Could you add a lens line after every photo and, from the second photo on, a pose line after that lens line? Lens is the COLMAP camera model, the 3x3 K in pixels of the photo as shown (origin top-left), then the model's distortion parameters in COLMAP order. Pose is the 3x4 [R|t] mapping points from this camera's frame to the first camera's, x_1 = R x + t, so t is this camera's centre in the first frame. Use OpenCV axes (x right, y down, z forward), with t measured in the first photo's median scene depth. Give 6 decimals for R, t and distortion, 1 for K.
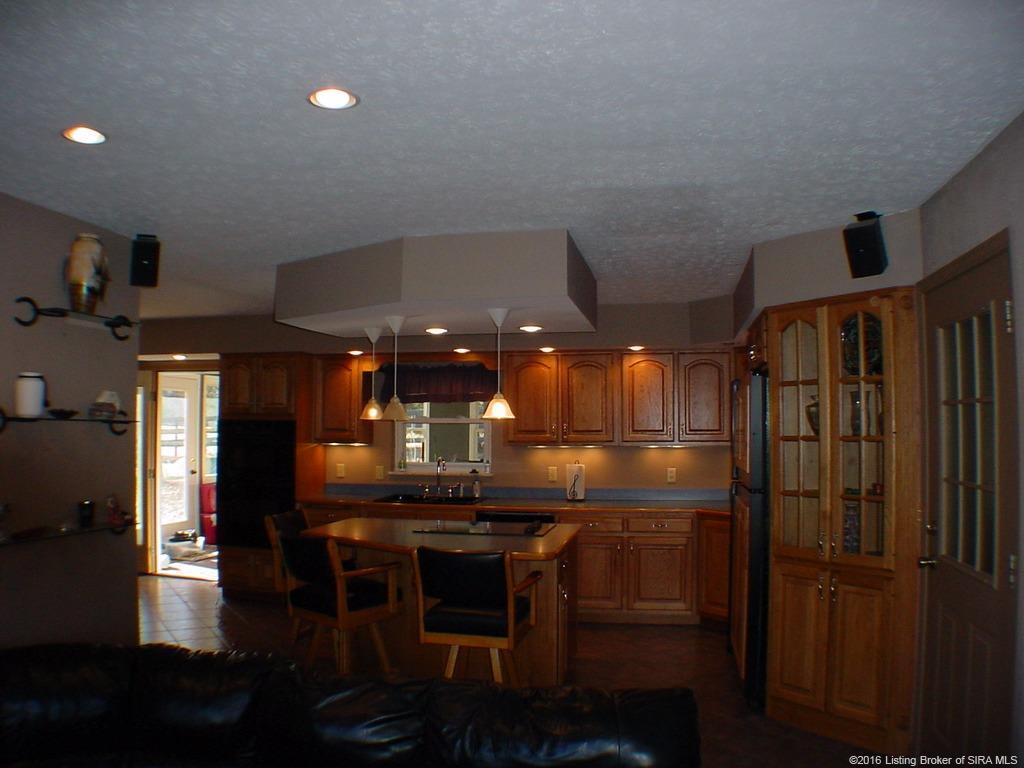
lens RADIAL K [[827.6, 0, 512.1], [0, 827.6, 376.5], [0, 0, 1]] dist [-0.249180, 0.087199]
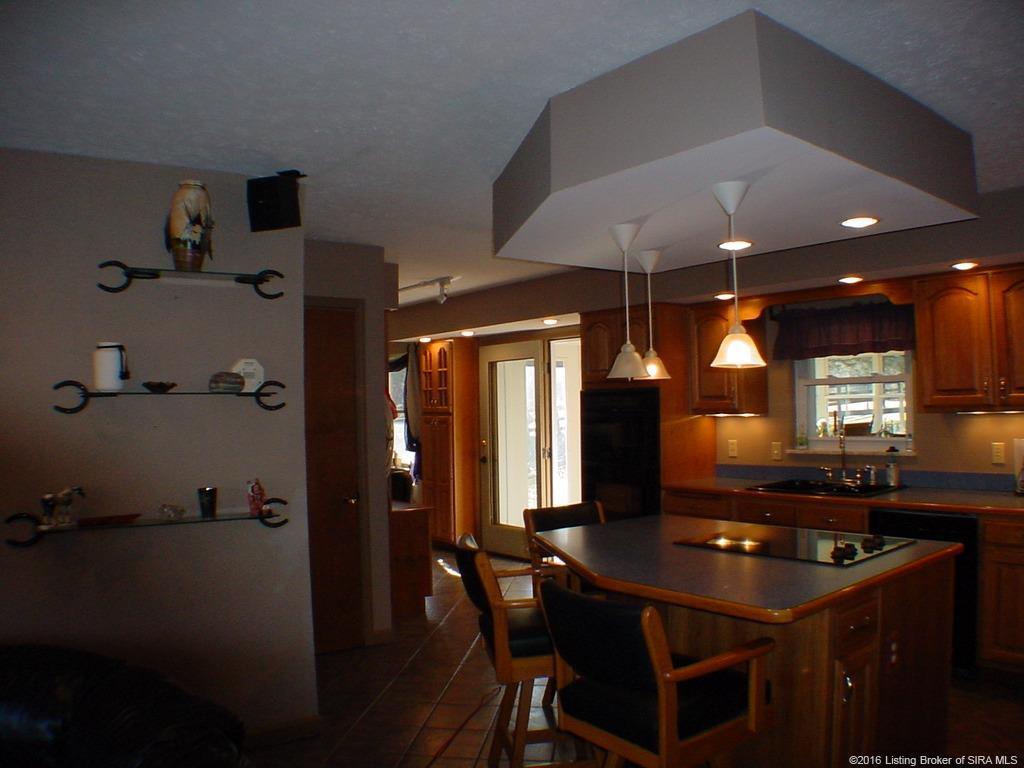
lens RADIAL K [[827.6, 0, 508.0], [0, 827.6, 381.3], [0, 0, 1]] dist [-0.249180, 0.087199]
pose [[0.754645, -0.037032, -0.655087, 0.157767], [0.061887, 0.997972, 0.014877, 0.027245], [0.653208, -0.051769, 0.755407, 0.292030]]
